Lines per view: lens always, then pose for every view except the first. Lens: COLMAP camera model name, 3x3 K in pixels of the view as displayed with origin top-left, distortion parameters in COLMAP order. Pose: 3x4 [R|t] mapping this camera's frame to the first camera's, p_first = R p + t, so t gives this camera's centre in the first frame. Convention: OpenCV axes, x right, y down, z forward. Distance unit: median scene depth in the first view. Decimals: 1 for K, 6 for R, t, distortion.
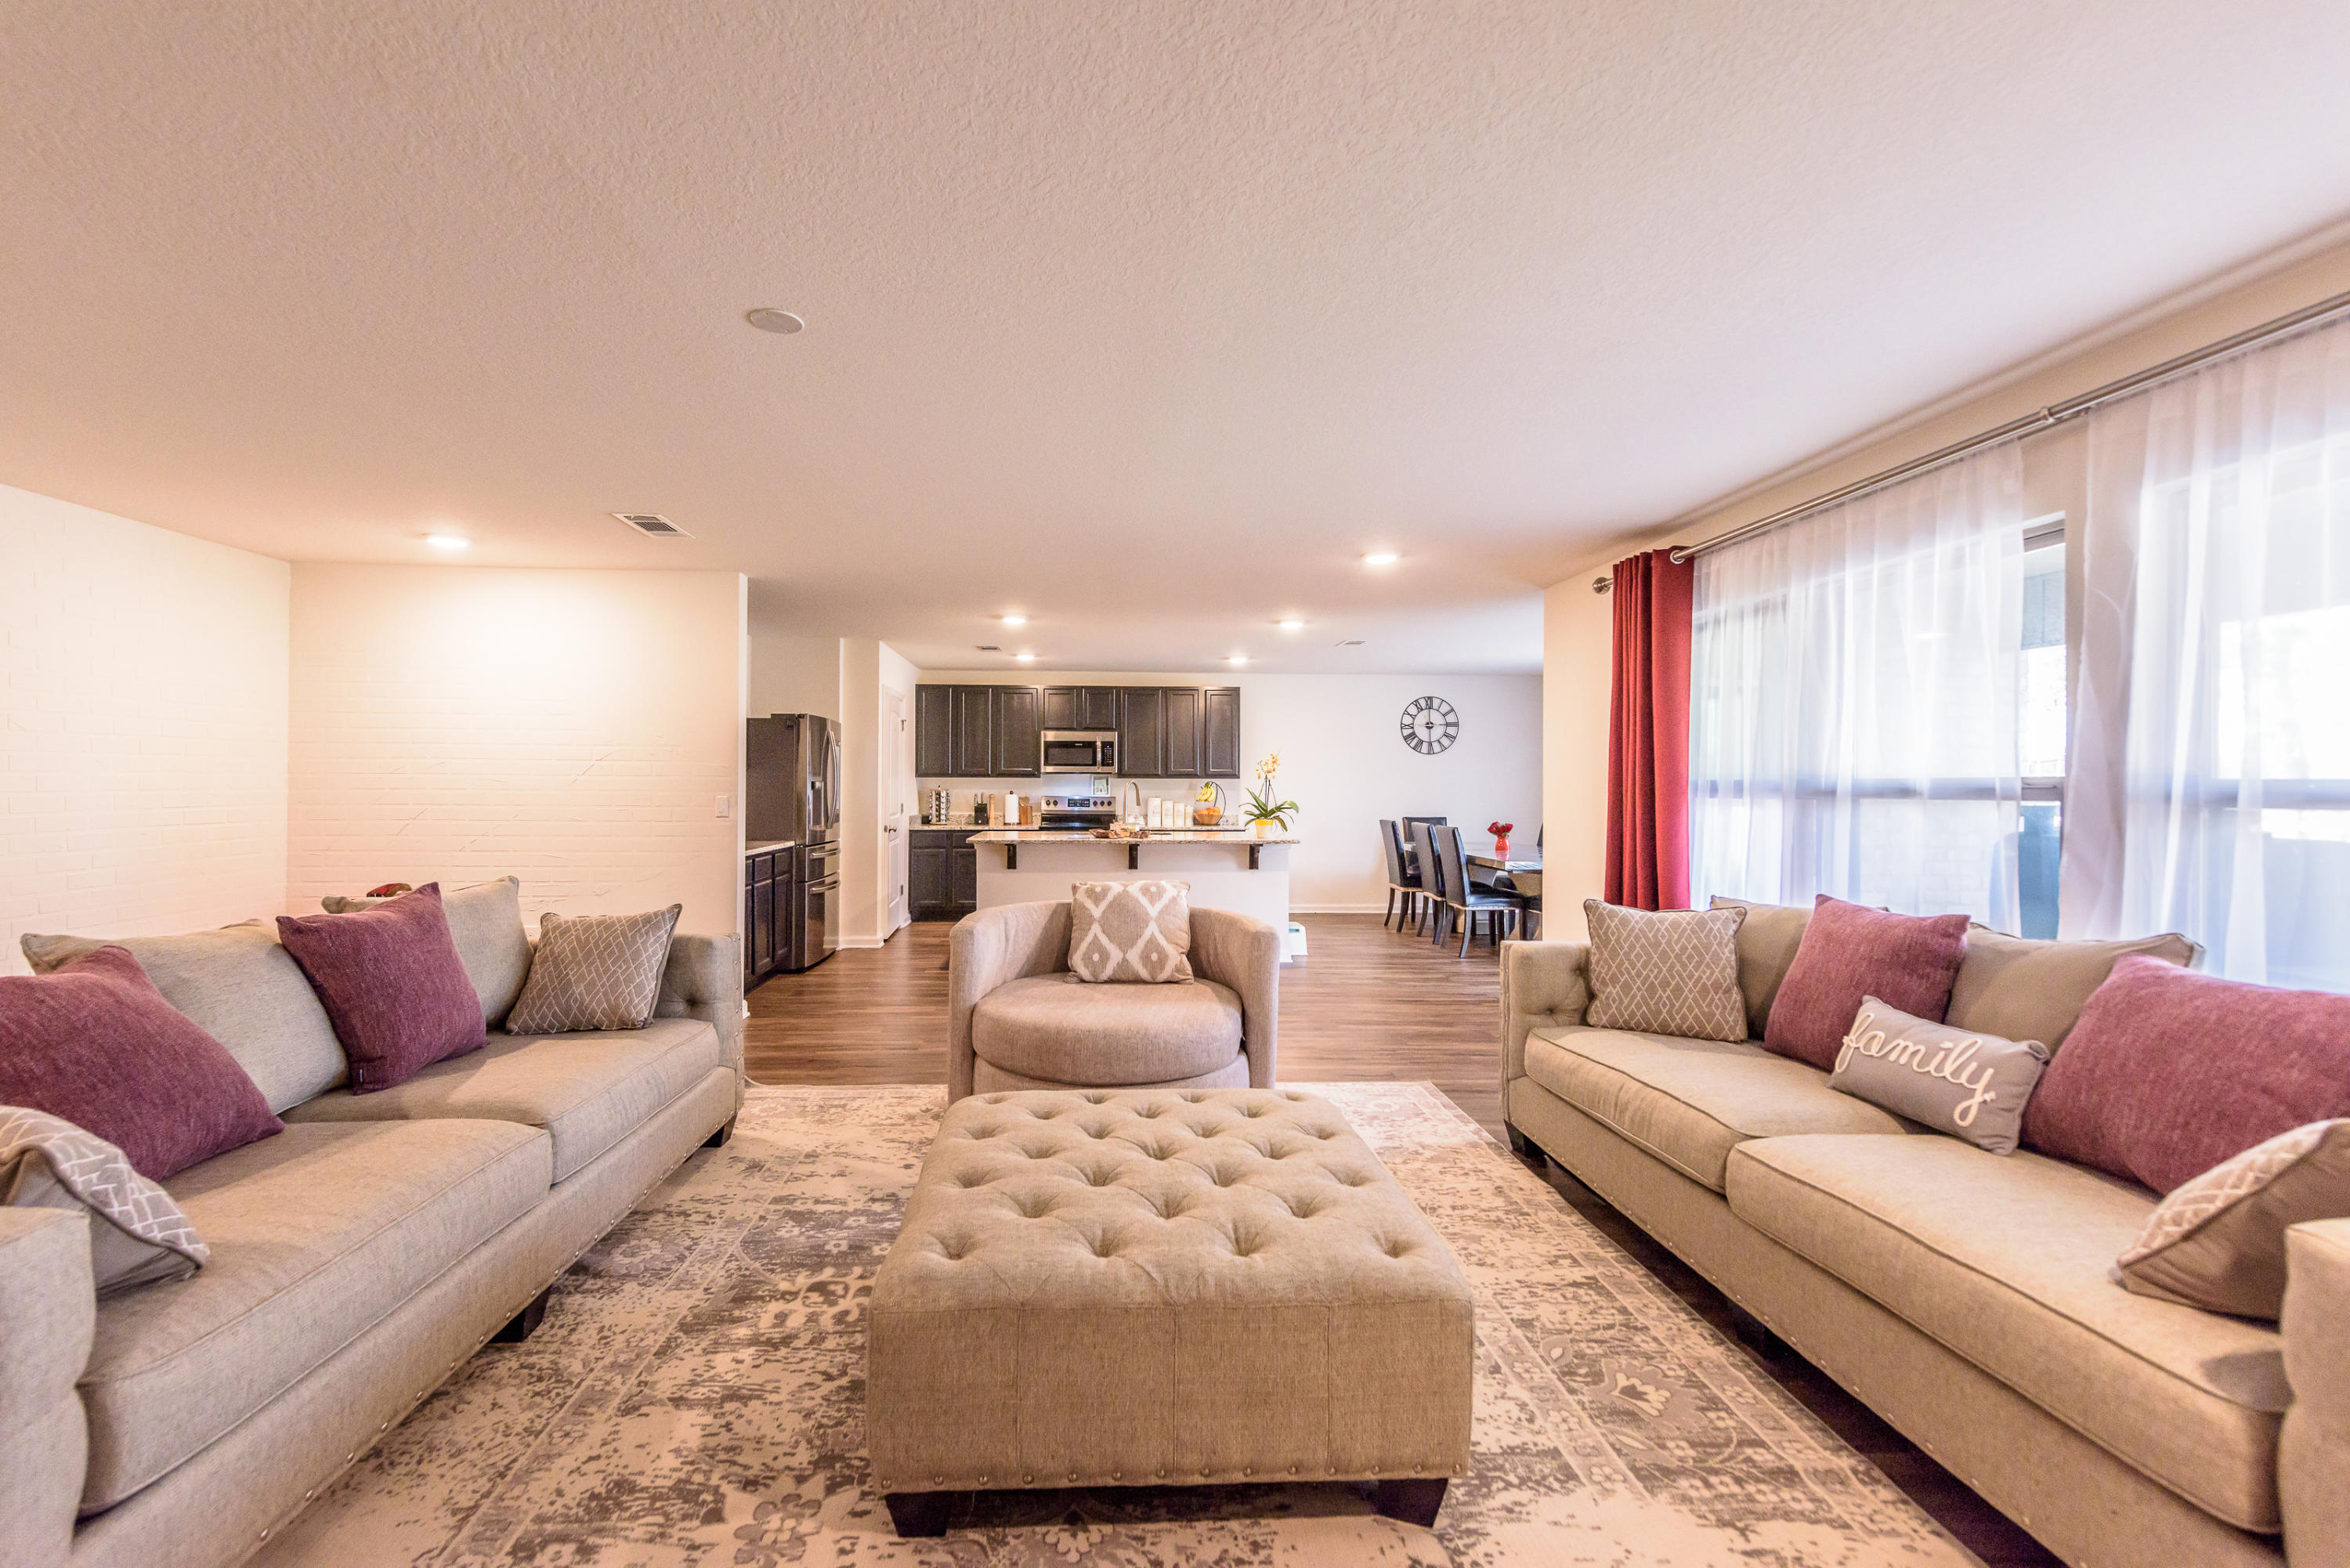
lens RADIAL K [[936.6, 0, 1129.9], [0, 936.6, 807.6], [0, 0, 1]] dist [0.014647, -0.002841]
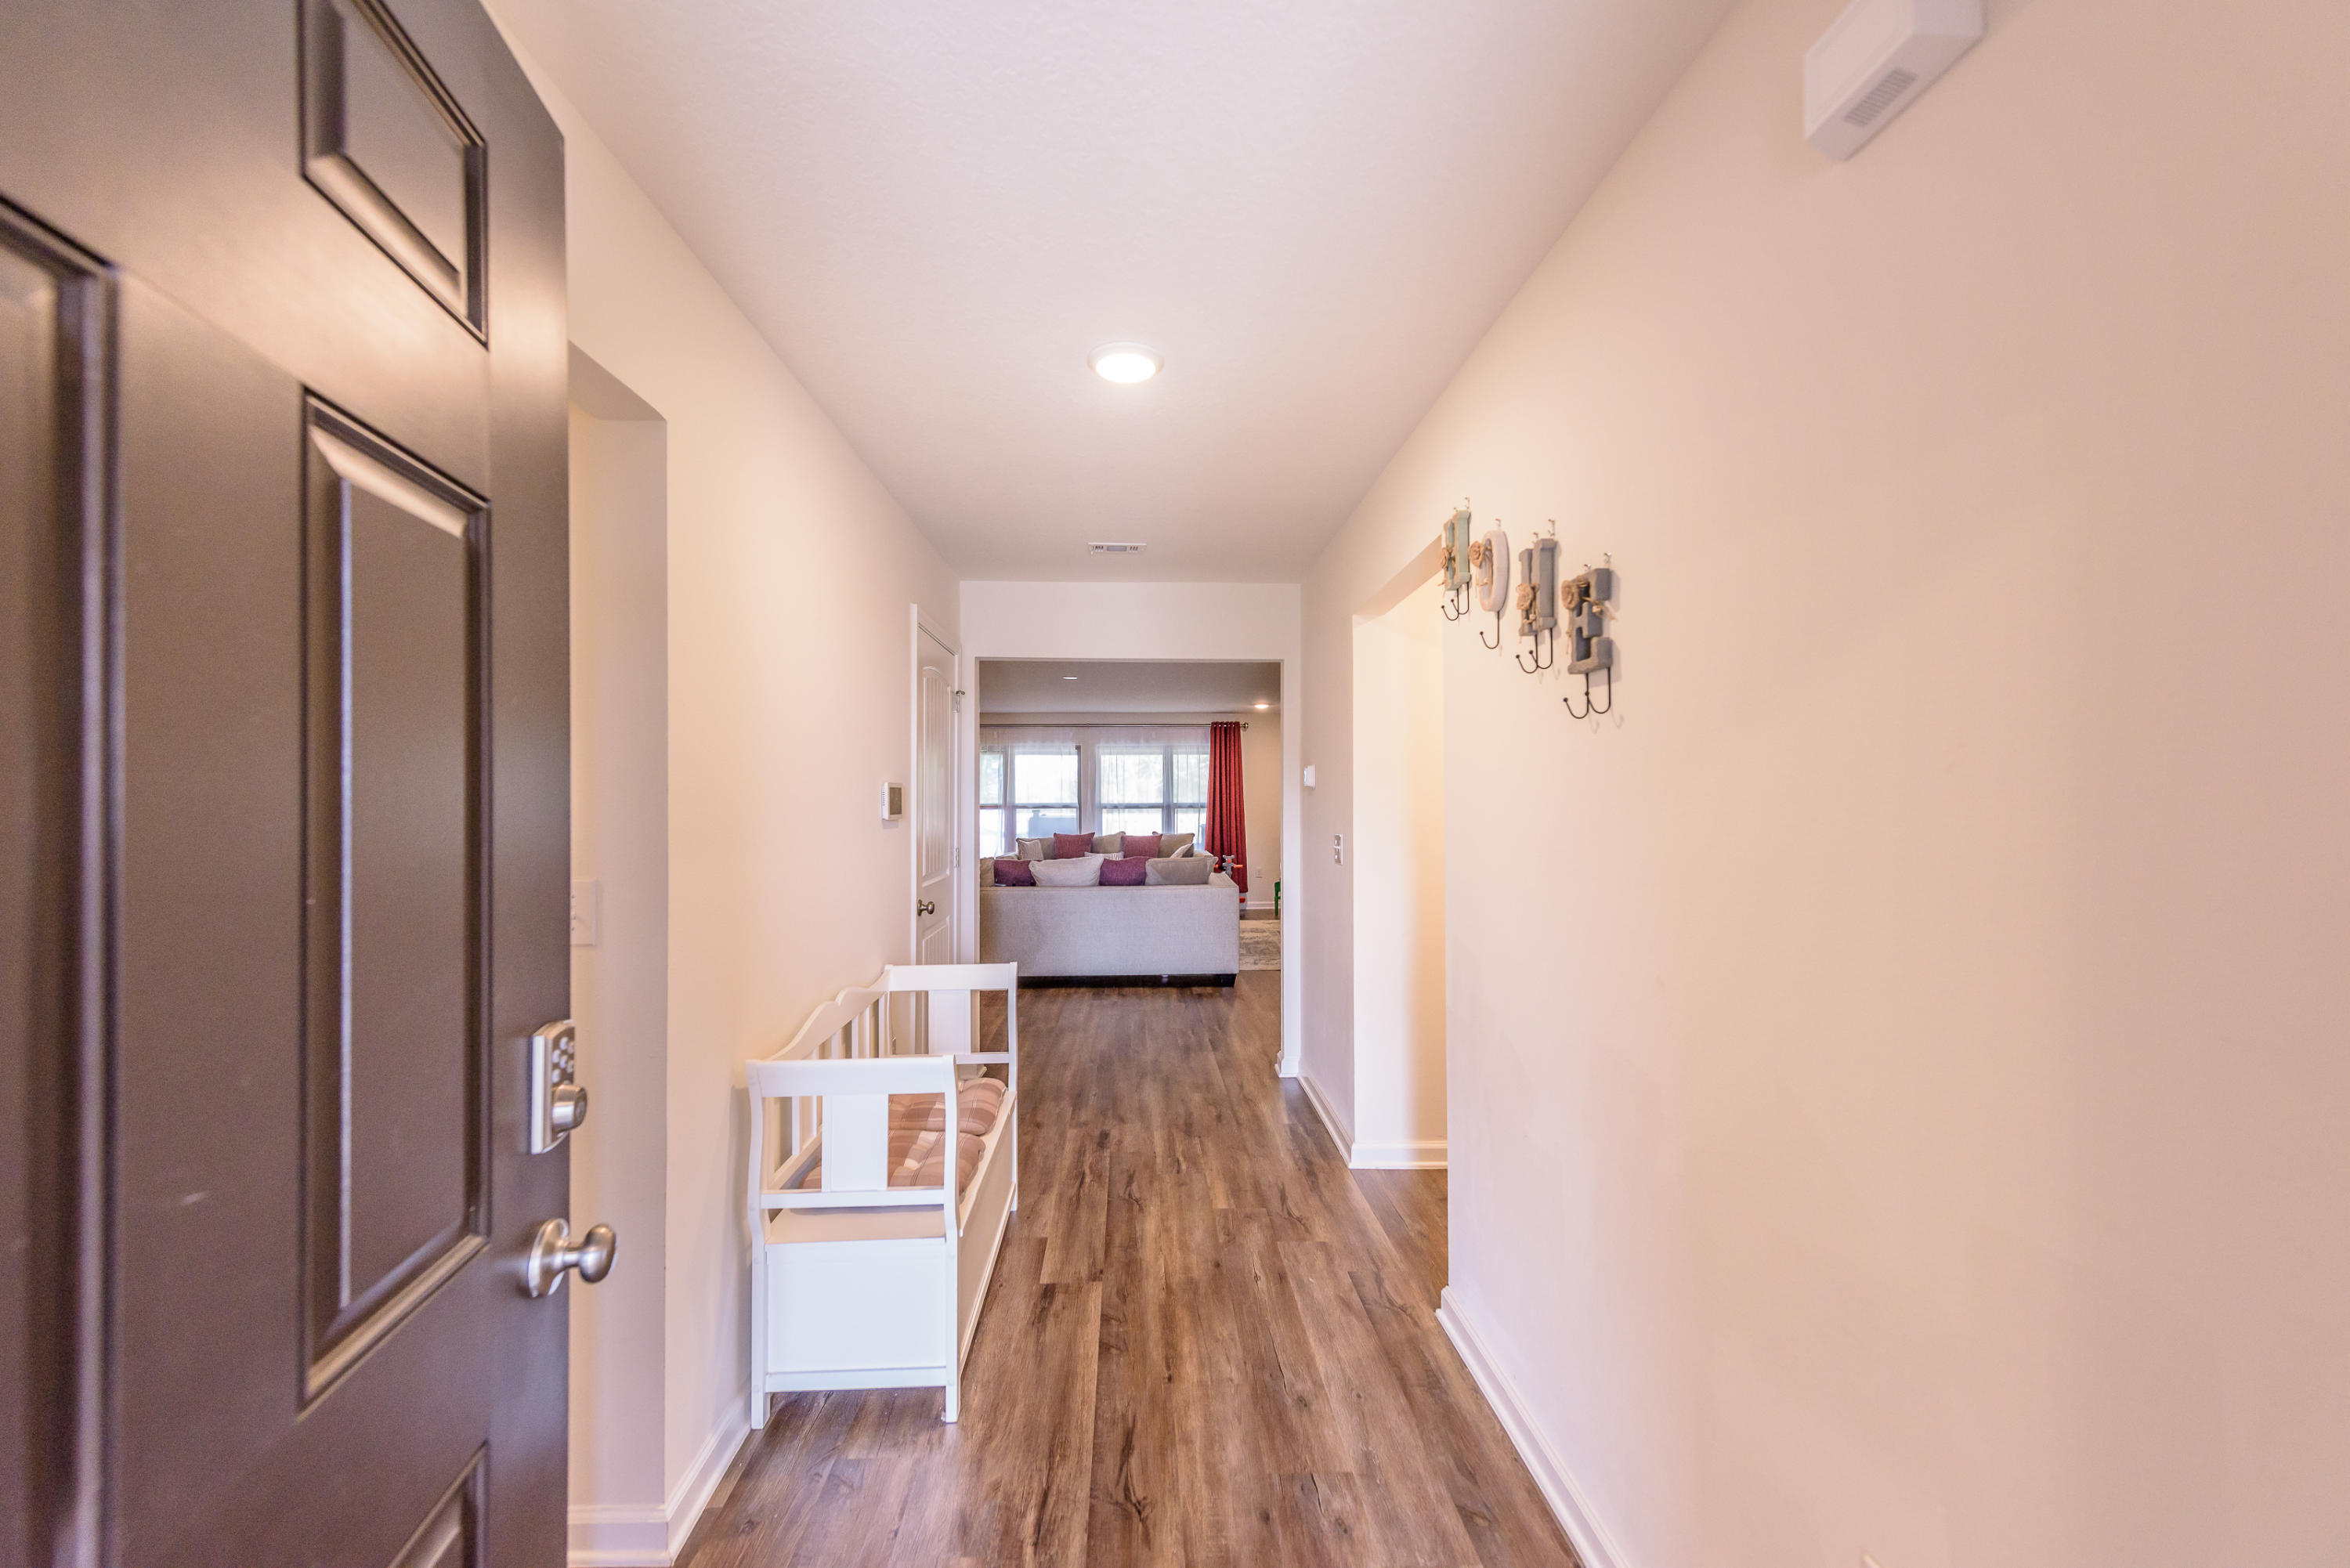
lens RADIAL K [[936.6, 0, 1160.9], [0, 936.6, 793.0], [0, 0, 1]] dist [0.014647, -0.002841]
pose [[0.022936, 0.002706, 0.999733, -0.977192], [0.031000, 0.999514, -0.003417, -0.013553], [-0.999256, 0.031071, 0.022841, 0.142597]]
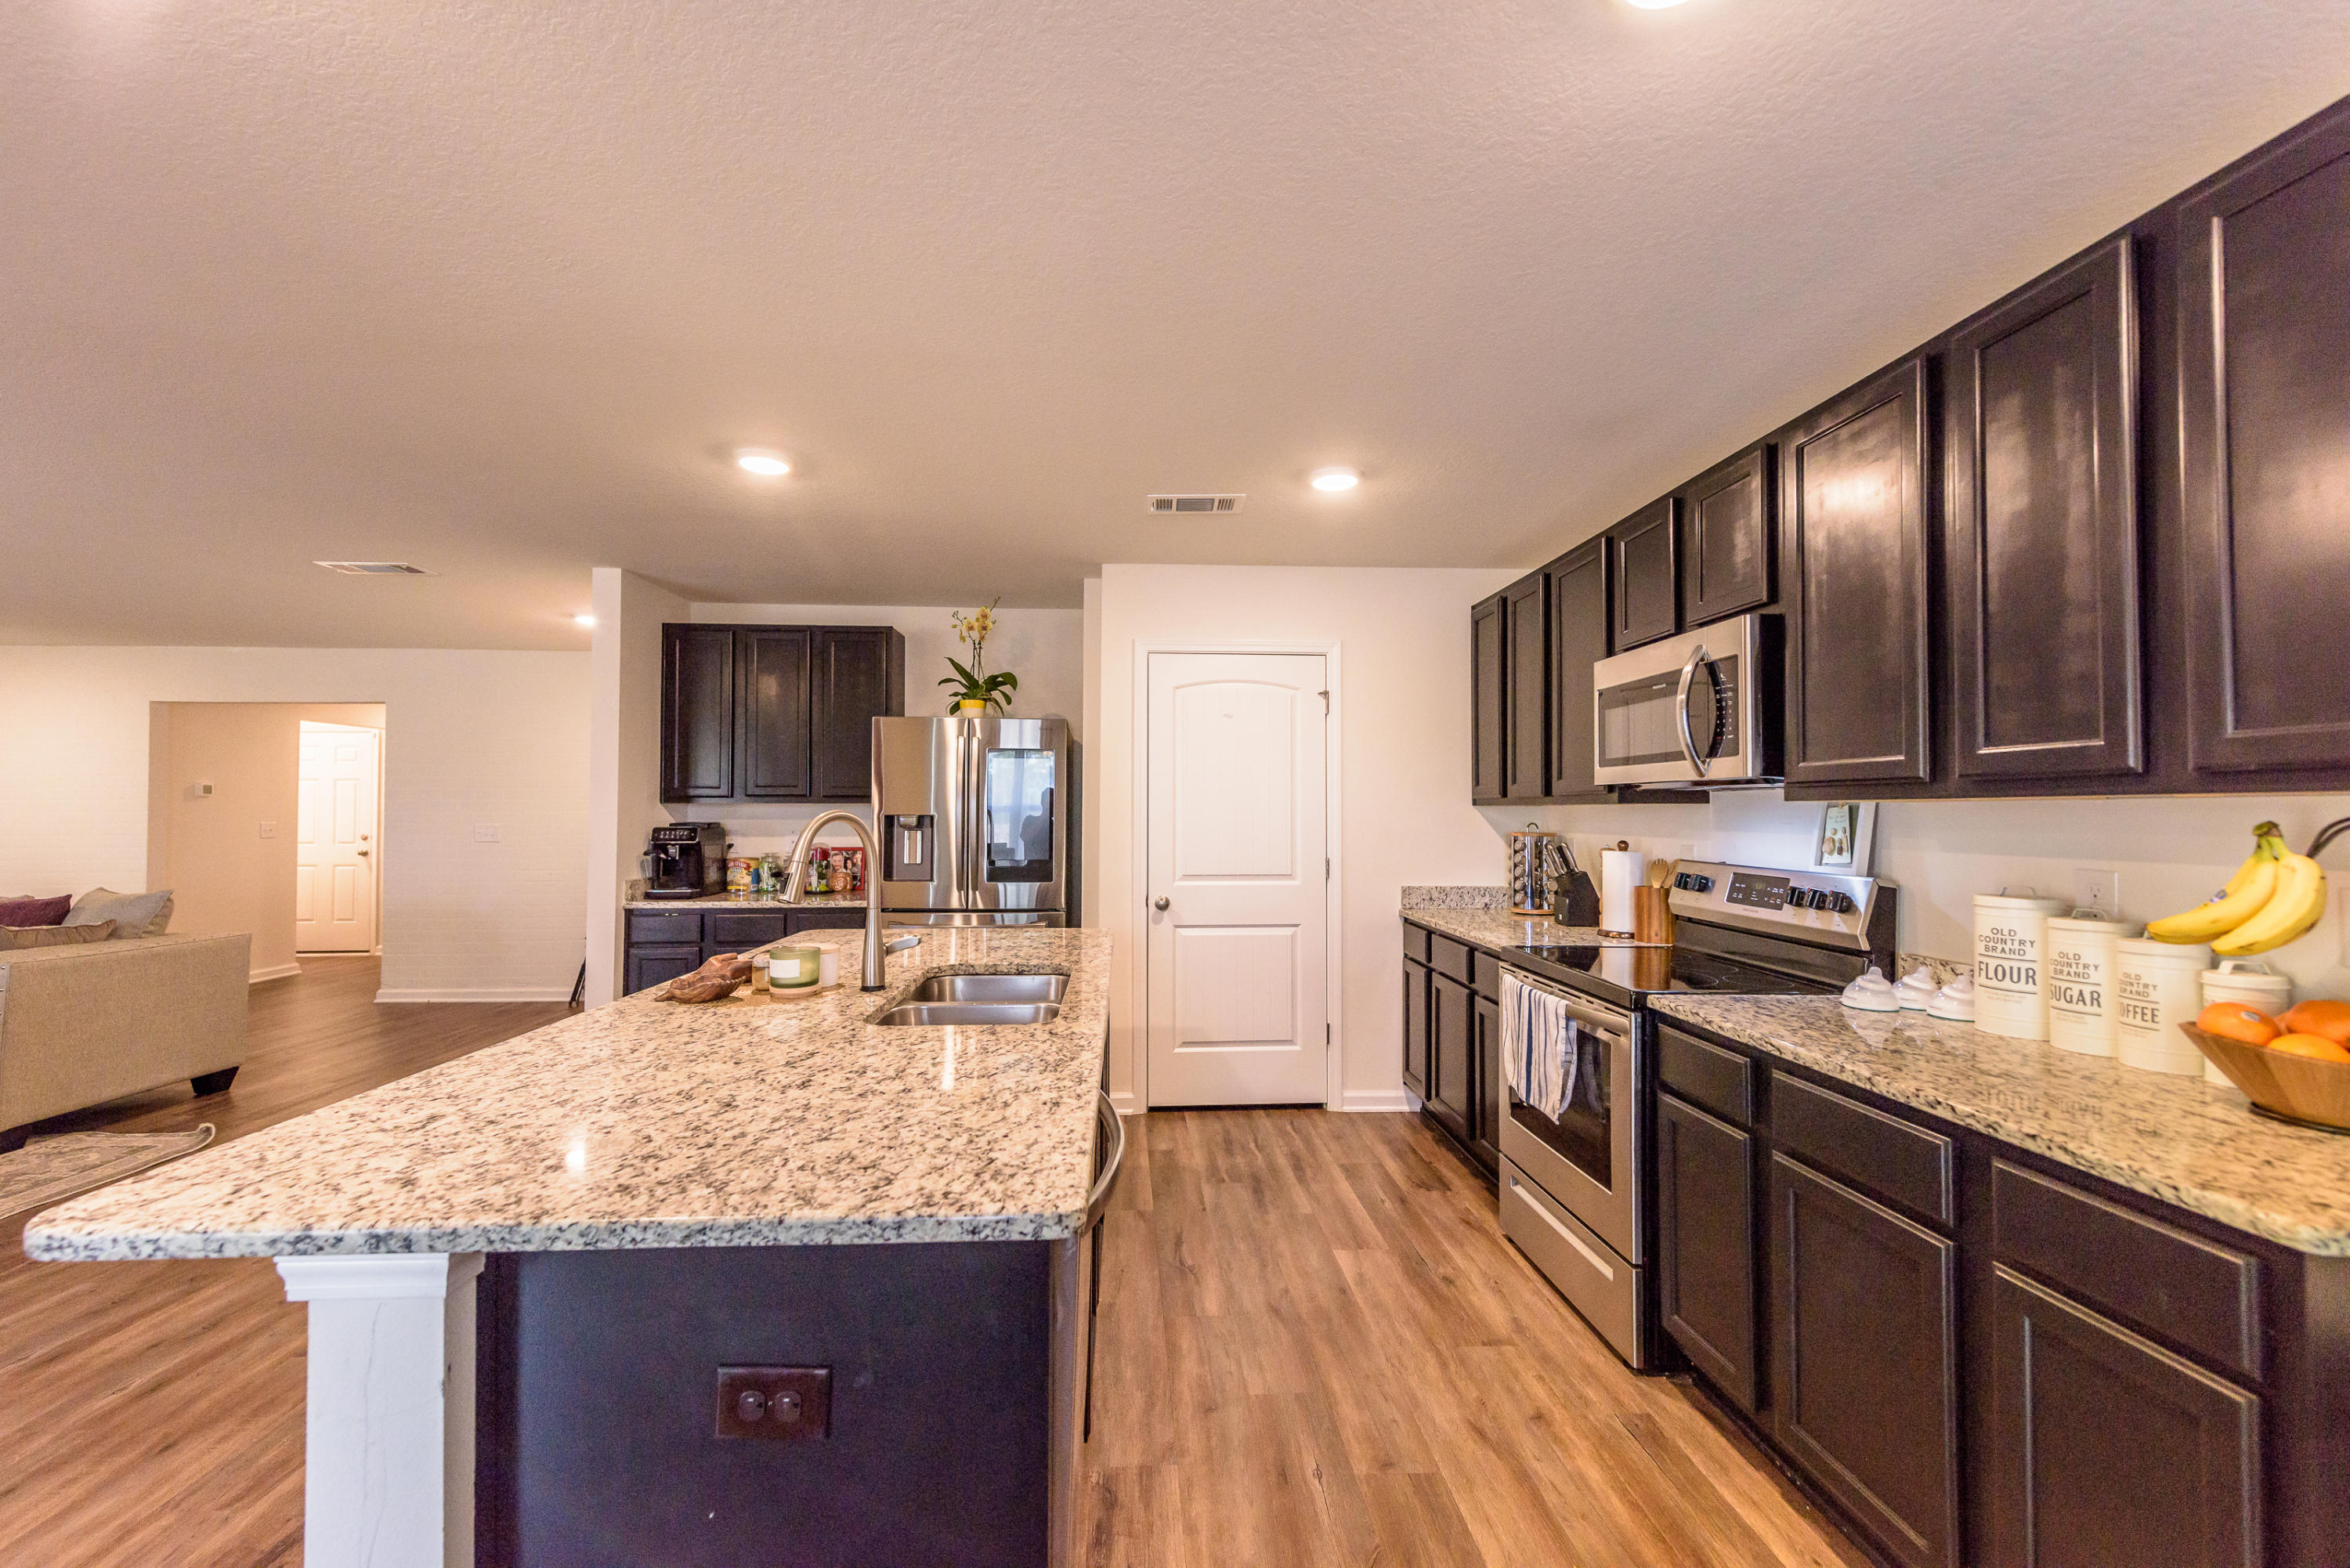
lens RADIAL K [[936.6, 0, 1142.7], [0, 936.6, 787.6], [0, 0, 1]] dist [0.014647, -0.002841]
pose [[-0.016063, -0.028530, -0.999464, 0.237282], [-0.028059, 0.999212, -0.028072, -0.023480], [0.999477, 0.027593, -0.016851, 0.842688]]
